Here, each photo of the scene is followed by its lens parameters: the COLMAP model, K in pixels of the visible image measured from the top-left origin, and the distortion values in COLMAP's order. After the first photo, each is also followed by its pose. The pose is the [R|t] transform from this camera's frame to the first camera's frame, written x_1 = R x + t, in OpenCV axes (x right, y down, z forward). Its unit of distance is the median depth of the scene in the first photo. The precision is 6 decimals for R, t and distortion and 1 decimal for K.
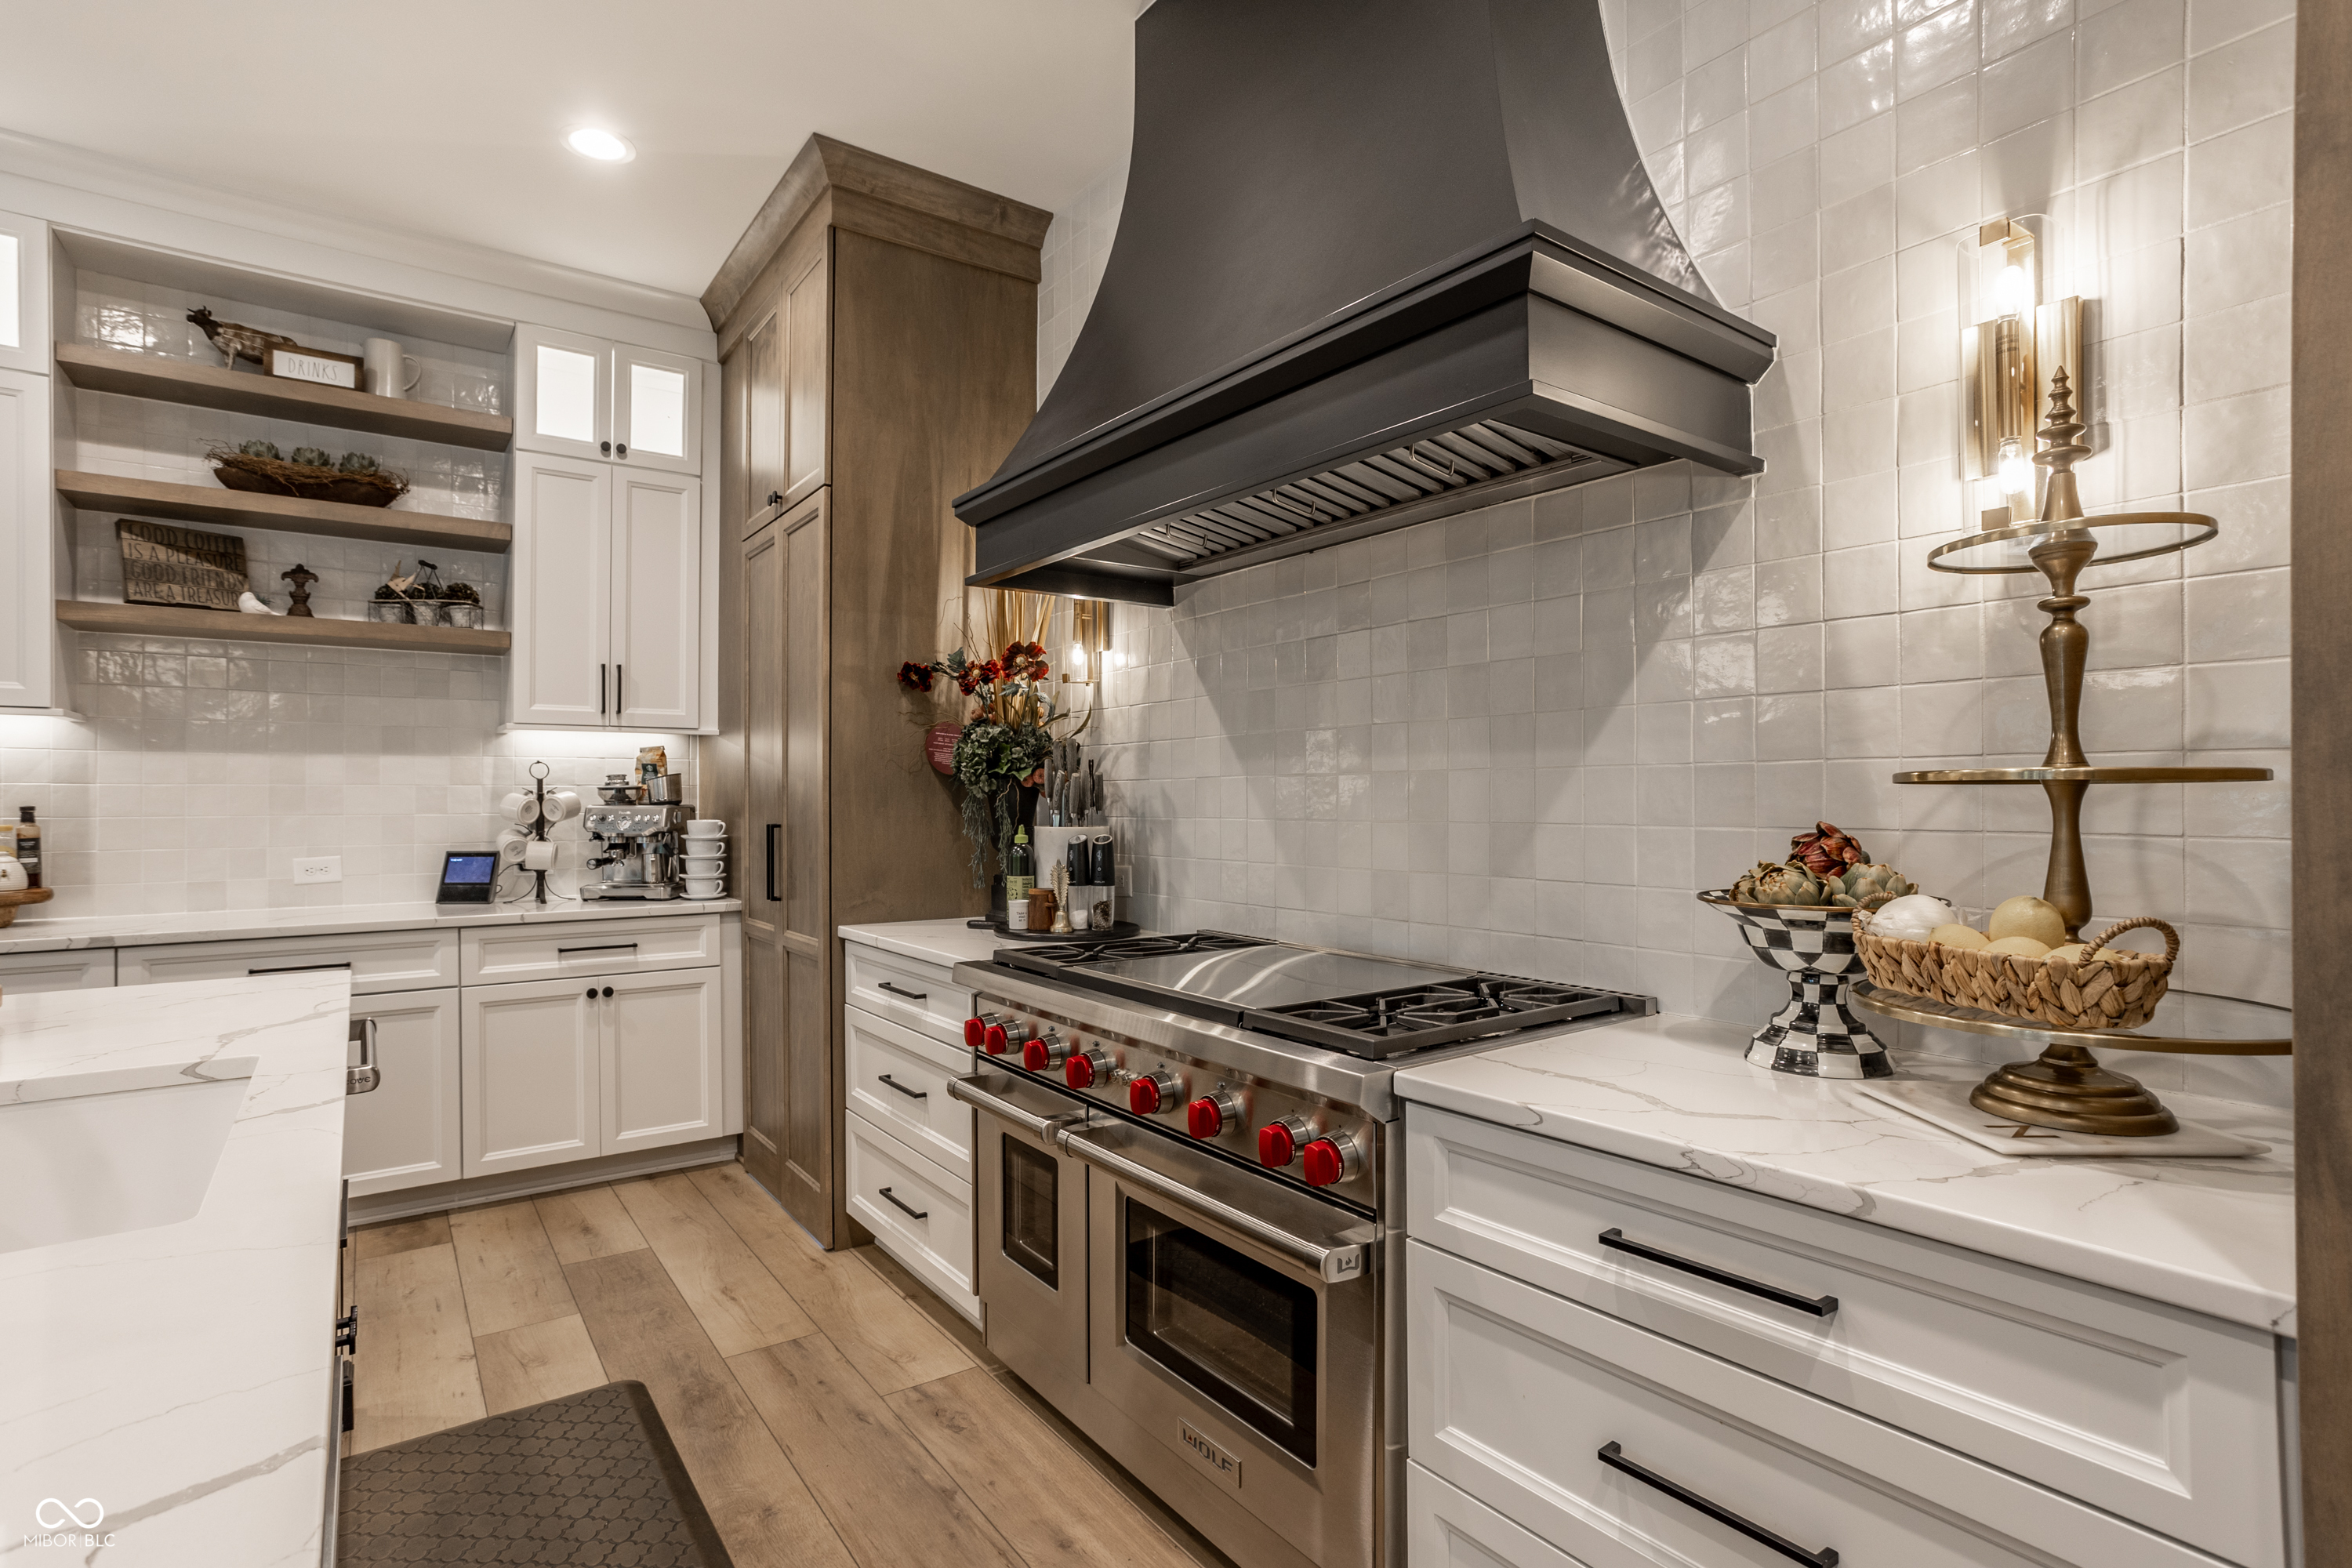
lens RADIAL K [[1128.3, 0, 1164.9], [0, 1128.3, 791.1], [0, 0, 1]] dist [-0.018907, 0.007139]
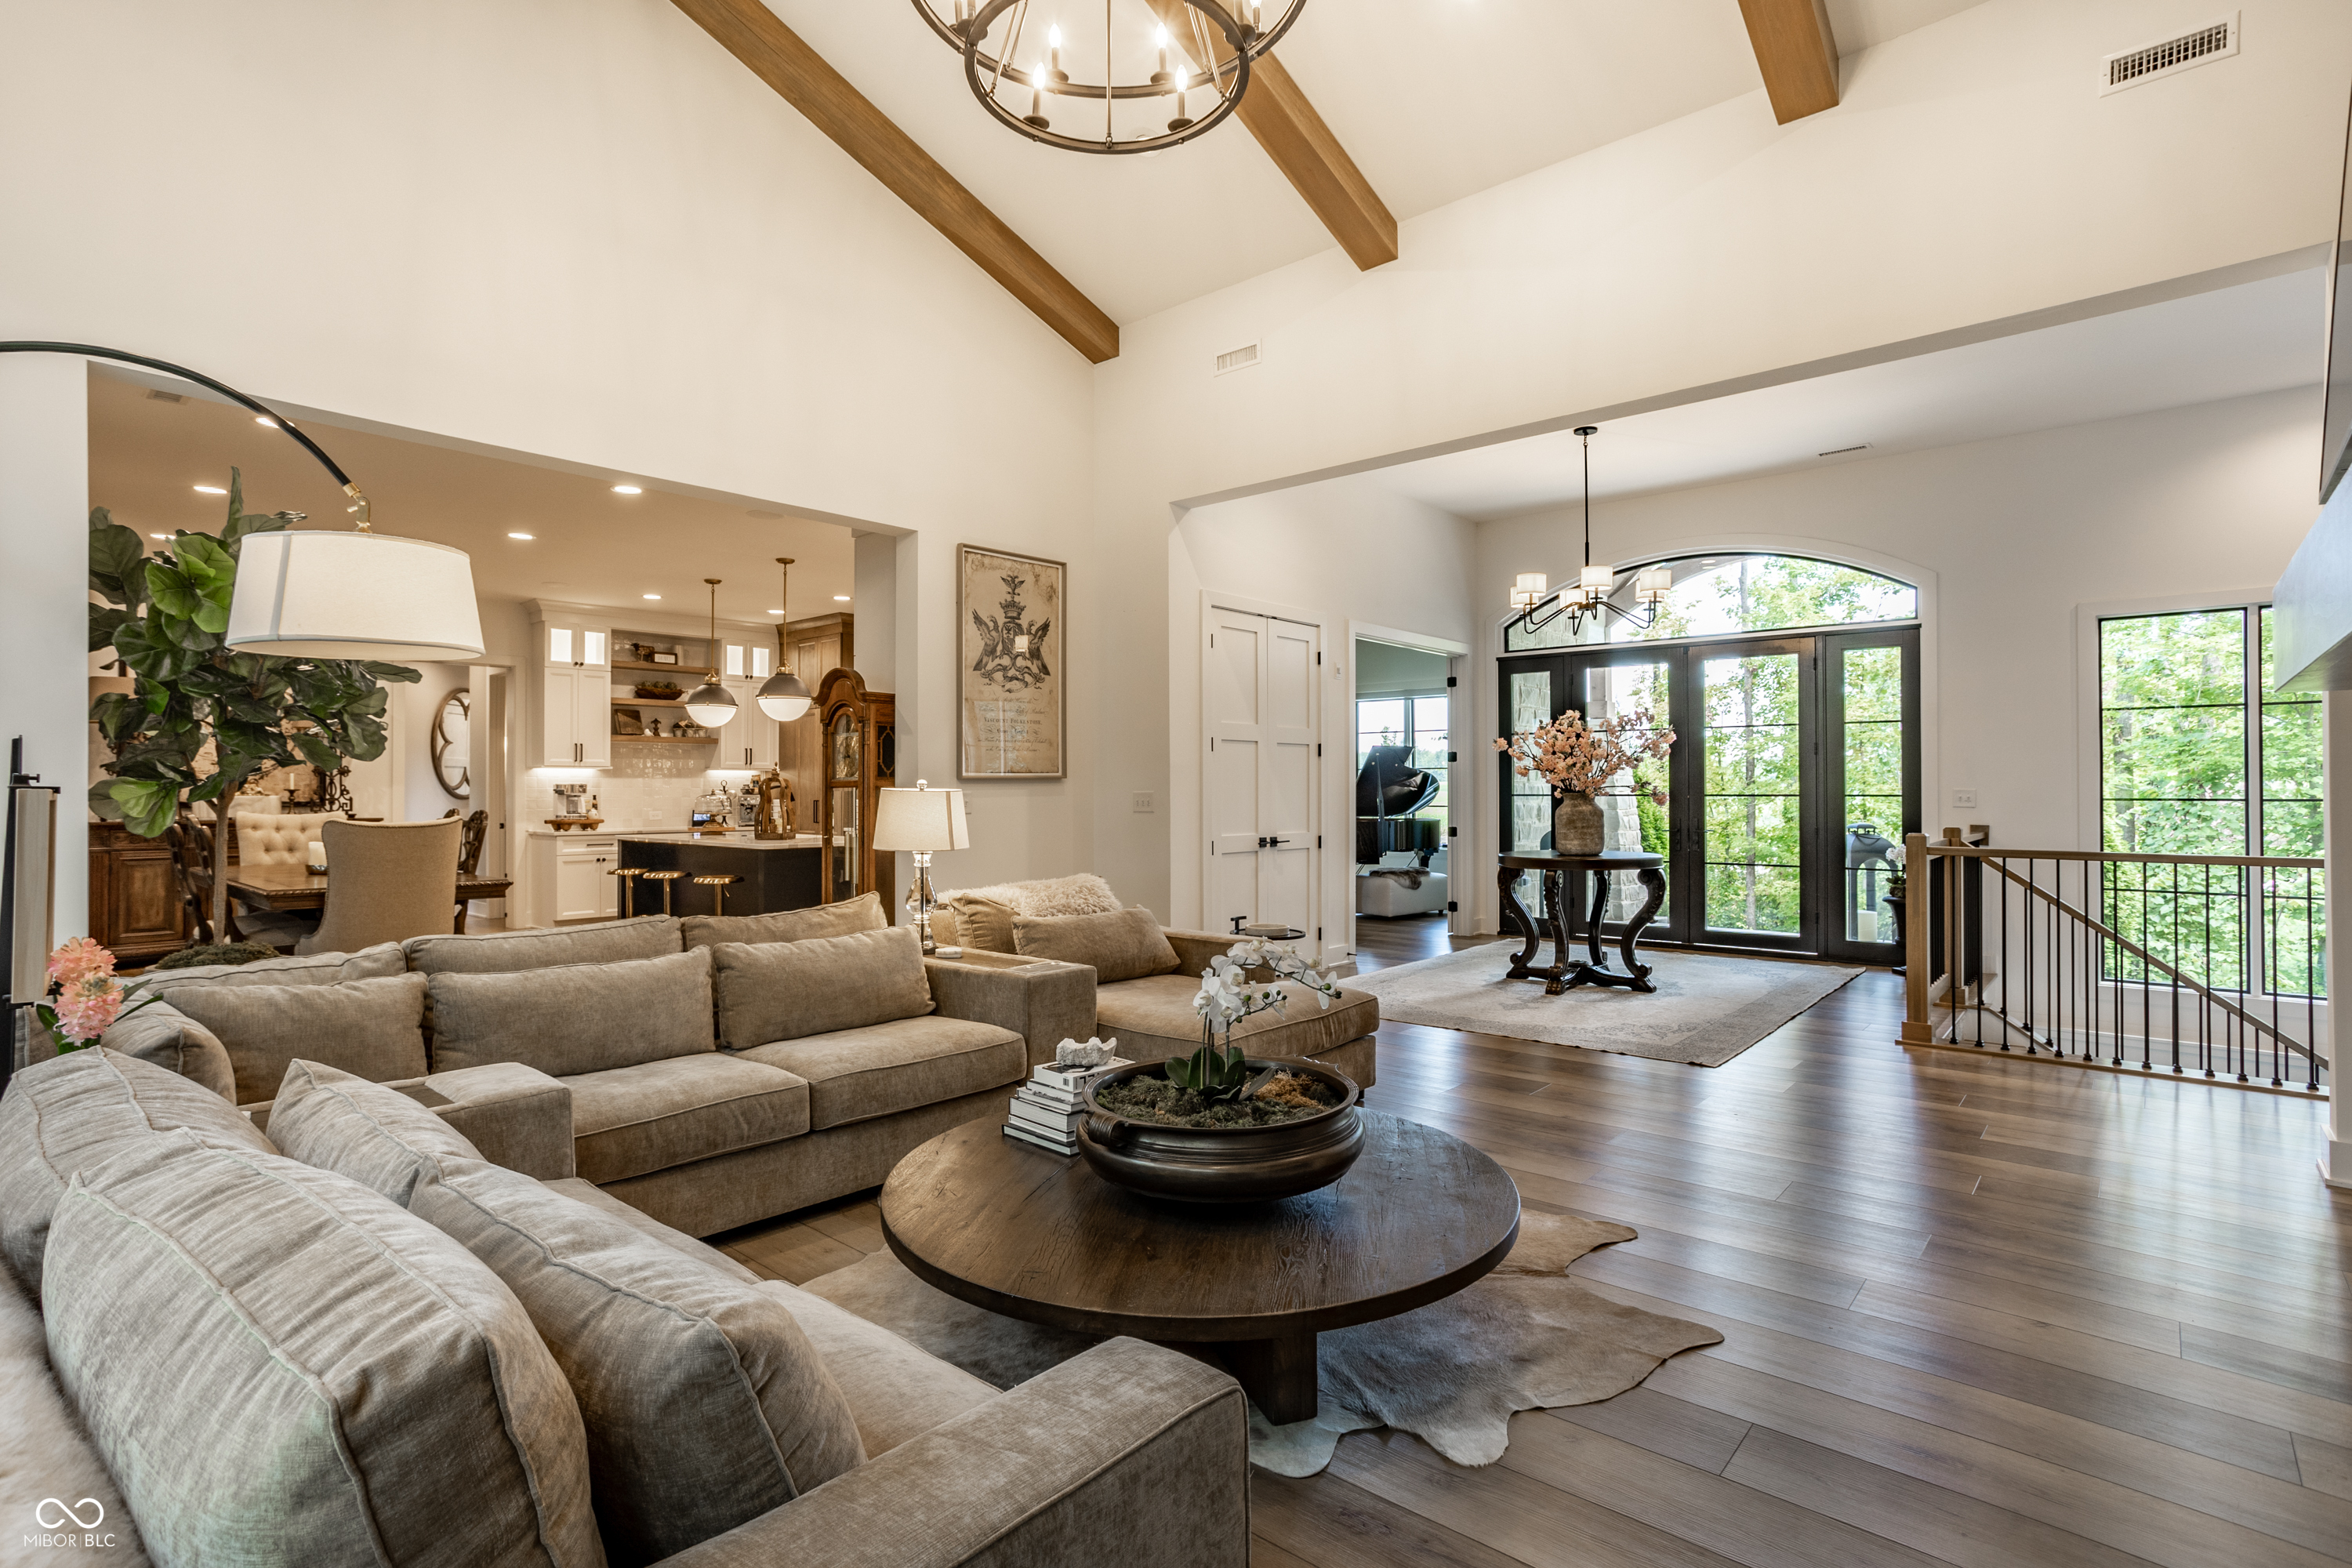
lens RADIAL K [[1128.3, 0, 1179.8], [0, 1128.3, 785.2], [0, 0, 1]] dist [-0.018907, 0.007139]
pose [[0.973723, -0.002501, 0.227722, -0.057600], [0.003519, 0.999986, -0.004061, 0.003844], [-0.227708, 0.004756, 0.973718, -2.417593]]
